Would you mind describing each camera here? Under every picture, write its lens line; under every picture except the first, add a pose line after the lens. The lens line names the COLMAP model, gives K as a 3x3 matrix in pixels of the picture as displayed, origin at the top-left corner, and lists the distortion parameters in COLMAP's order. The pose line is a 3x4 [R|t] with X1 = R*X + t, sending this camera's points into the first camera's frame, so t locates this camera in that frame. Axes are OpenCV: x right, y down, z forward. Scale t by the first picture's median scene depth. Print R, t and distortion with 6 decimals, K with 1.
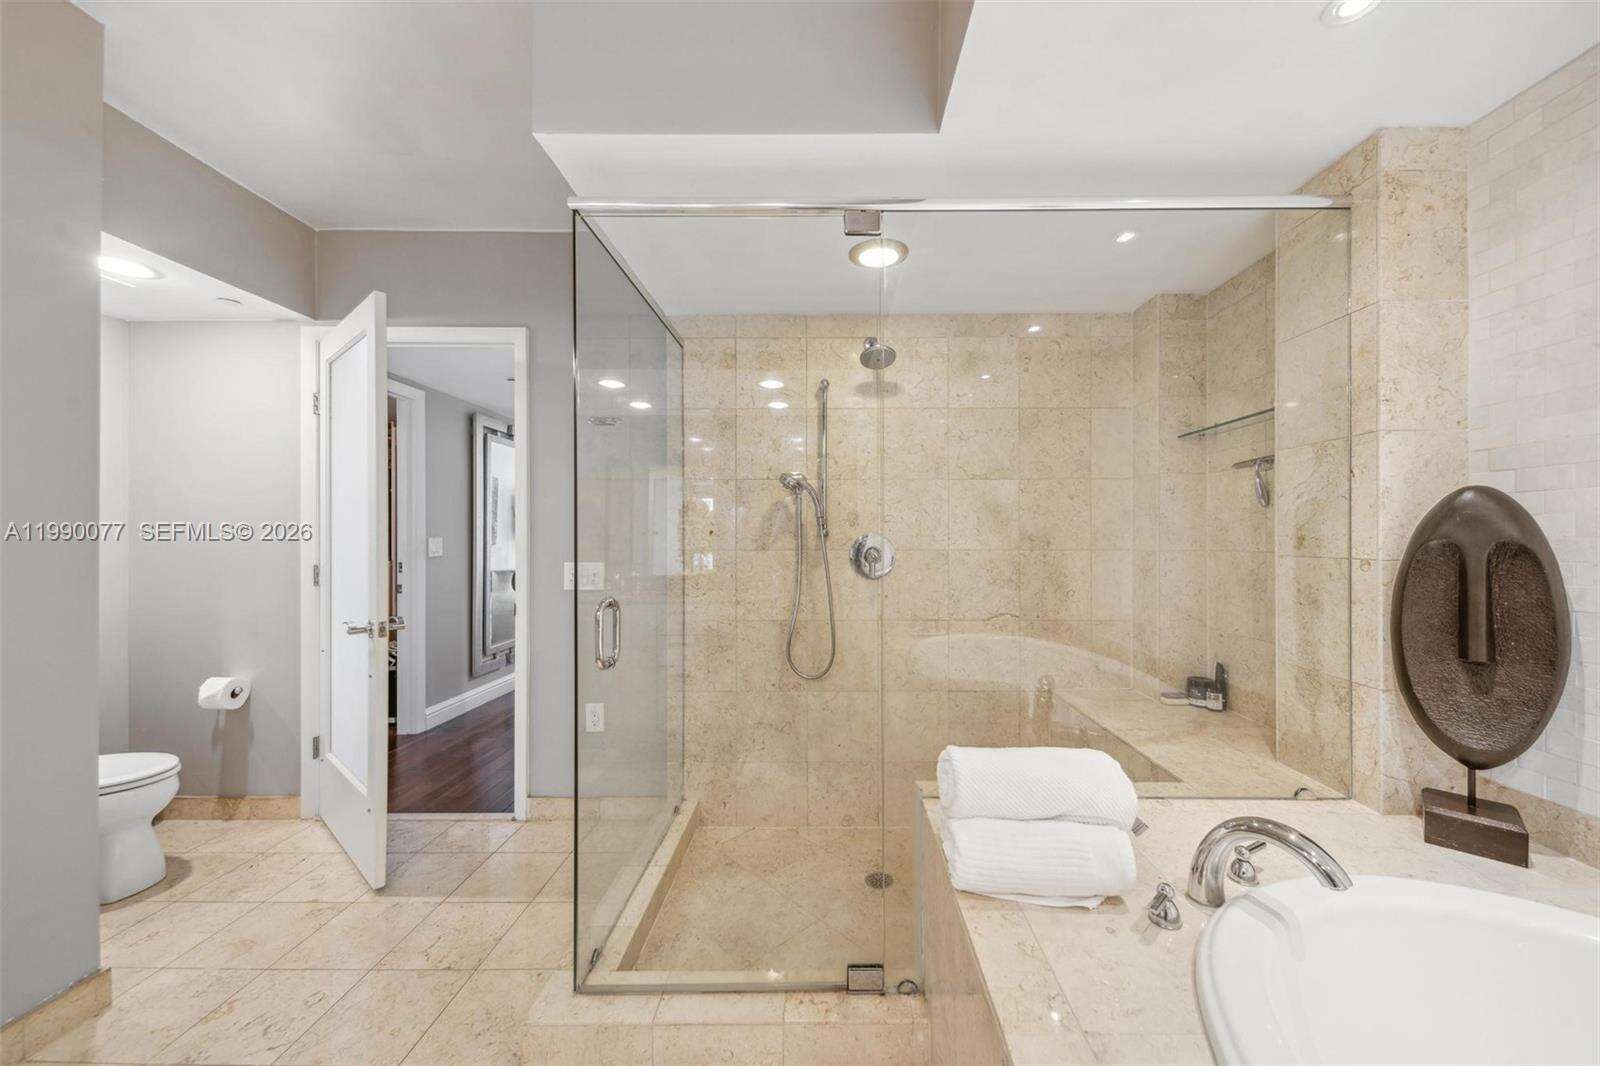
lens RADIAL K [[565.7, 0, 816.1], [0, 565.7, 537.6], [0, 0, 1]] dist [0.011421, -0.004616]
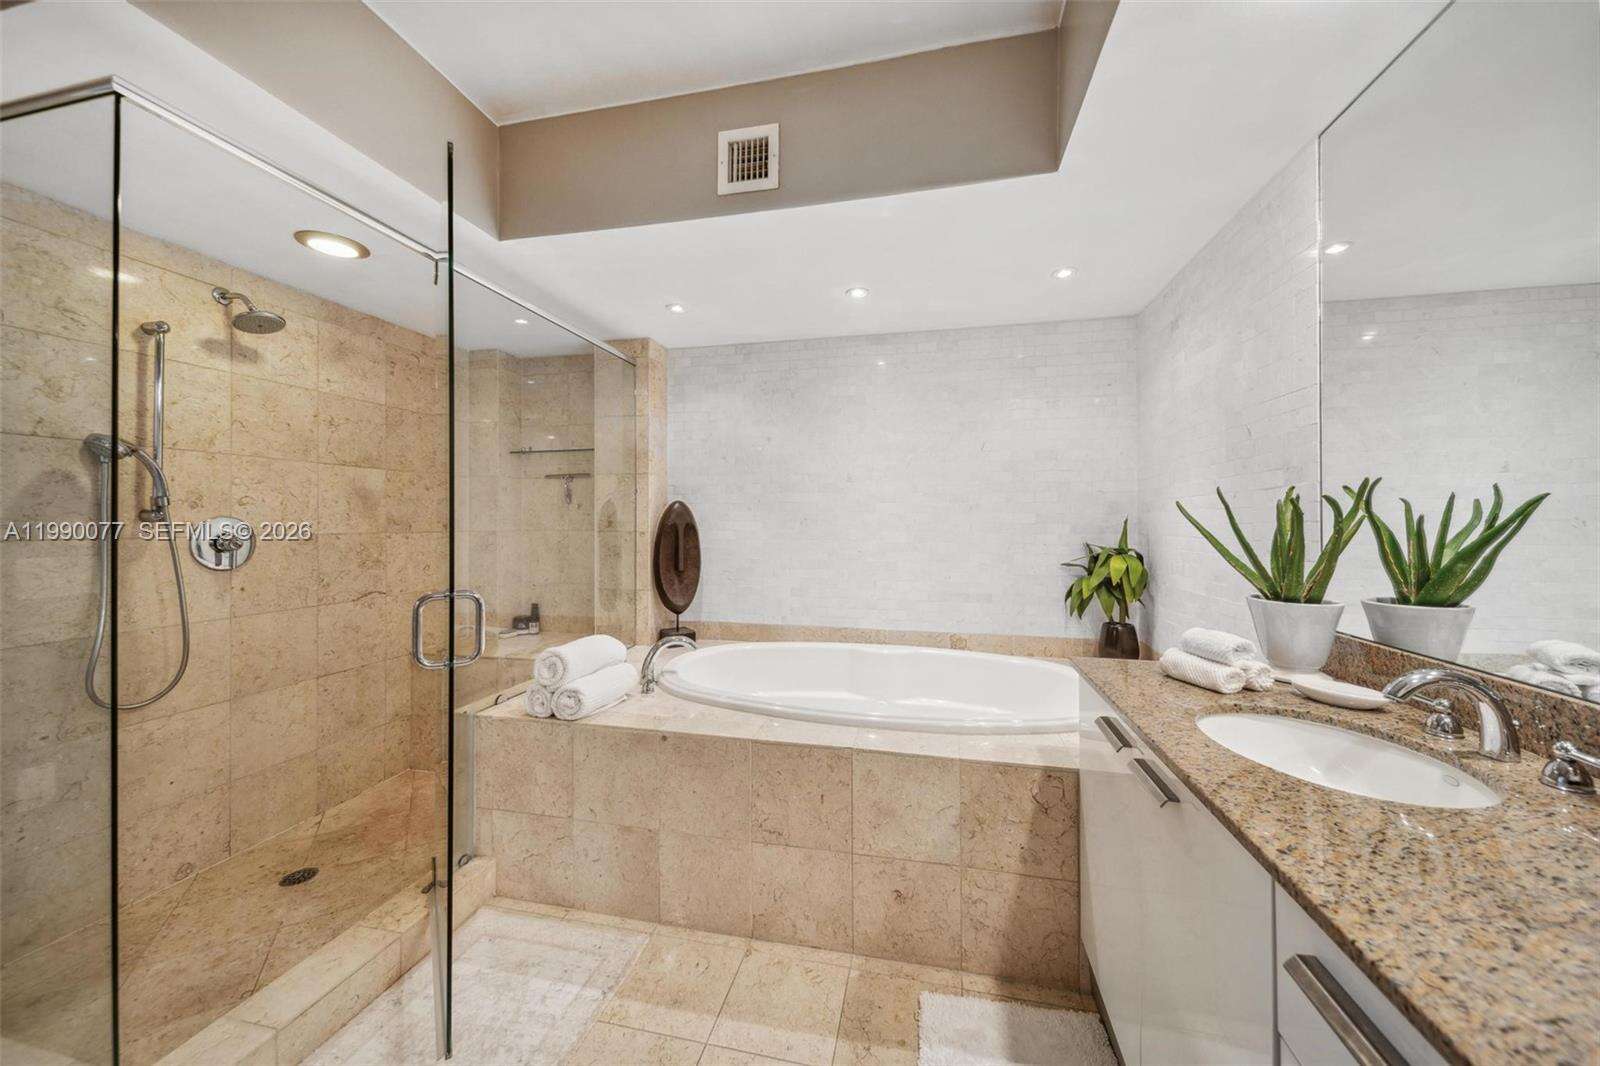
lens RADIAL K [[565.7, 0, 805.6], [0, 565.7, 517.6], [0, 0, 1]] dist [0.011421, -0.004616]
pose [[0.225109, 0.007469, 0.974305, -0.600084], [0.001191, 0.999968, -0.007941, 0.001445], [-0.974333, 0.002948, 0.225093, -0.056407]]
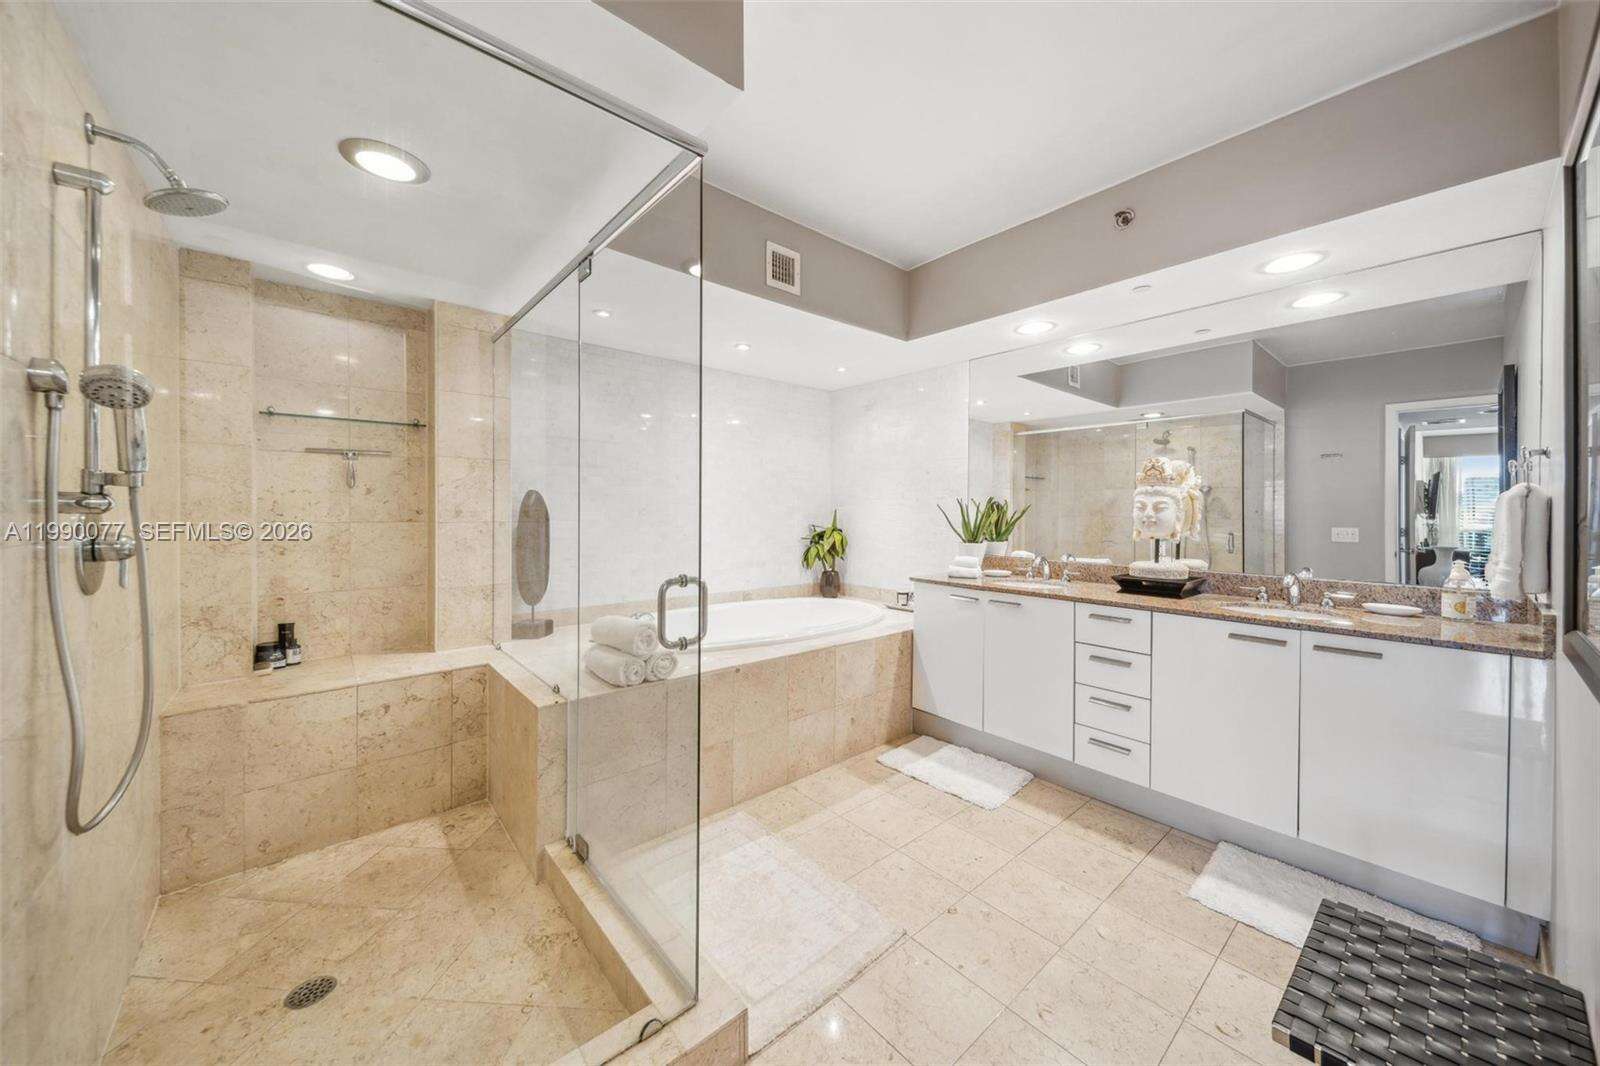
lens RADIAL K [[565.7, 0, 800.7], [0, 565.7, 518.1], [0, 0, 1]] dist [0.011421, -0.004616]
pose [[-0.647637, -0.010359, 0.761878, -0.770717], [-0.002132, 0.999928, 0.011784, -0.001443], [-0.761946, 0.006007, -0.647613, 0.921459]]
